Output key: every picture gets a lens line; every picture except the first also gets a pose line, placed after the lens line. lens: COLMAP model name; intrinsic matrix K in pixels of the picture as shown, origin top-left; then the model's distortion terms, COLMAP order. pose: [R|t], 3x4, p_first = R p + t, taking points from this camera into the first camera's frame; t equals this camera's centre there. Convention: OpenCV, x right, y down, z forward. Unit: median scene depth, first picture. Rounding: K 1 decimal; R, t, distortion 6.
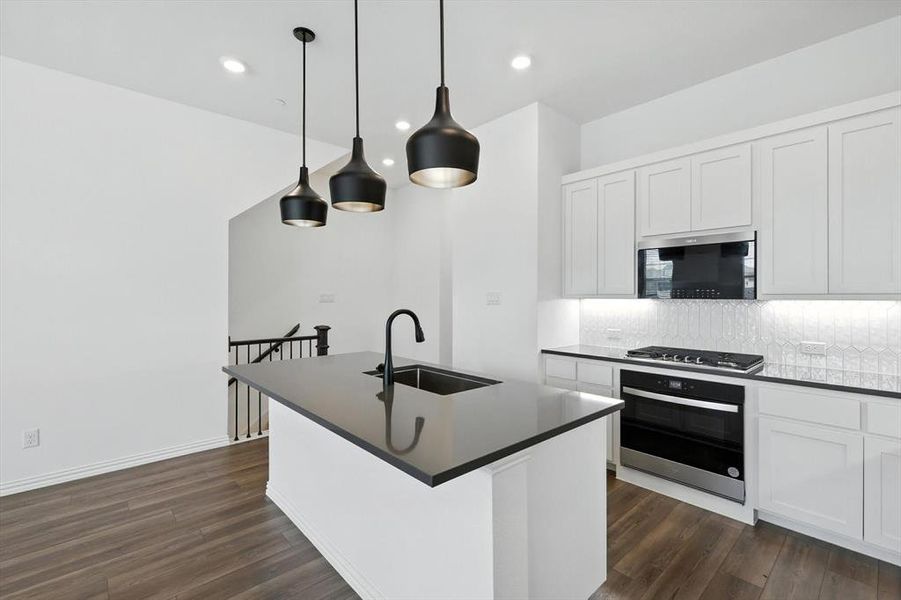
lens RADIAL K [[395.2, 0, 459.7], [0, 395.2, 300.7], [0, 0, 1]] dist [0.002777, -0.000103]
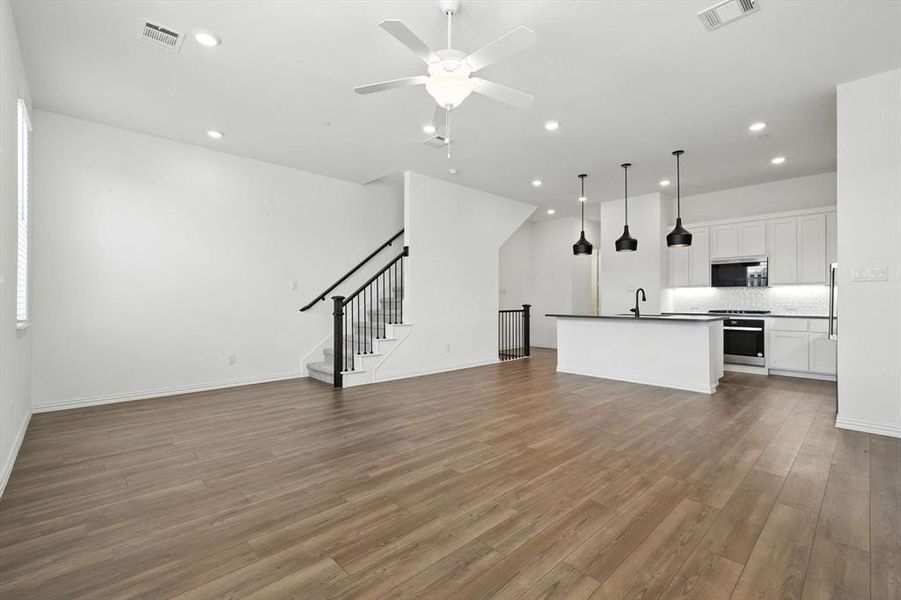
lens RADIAL K [[395.2, 0, 450.2], [0, 395.2, 300.3], [0, 0, 1]] dist [0.002777, -0.000103]
pose [[0.999206, -0.007183, 0.039197, -0.952948], [0.006953, 0.999958, 0.006000, 0.039815], [-0.039238, -0.005722, 0.999213, -0.997704]]
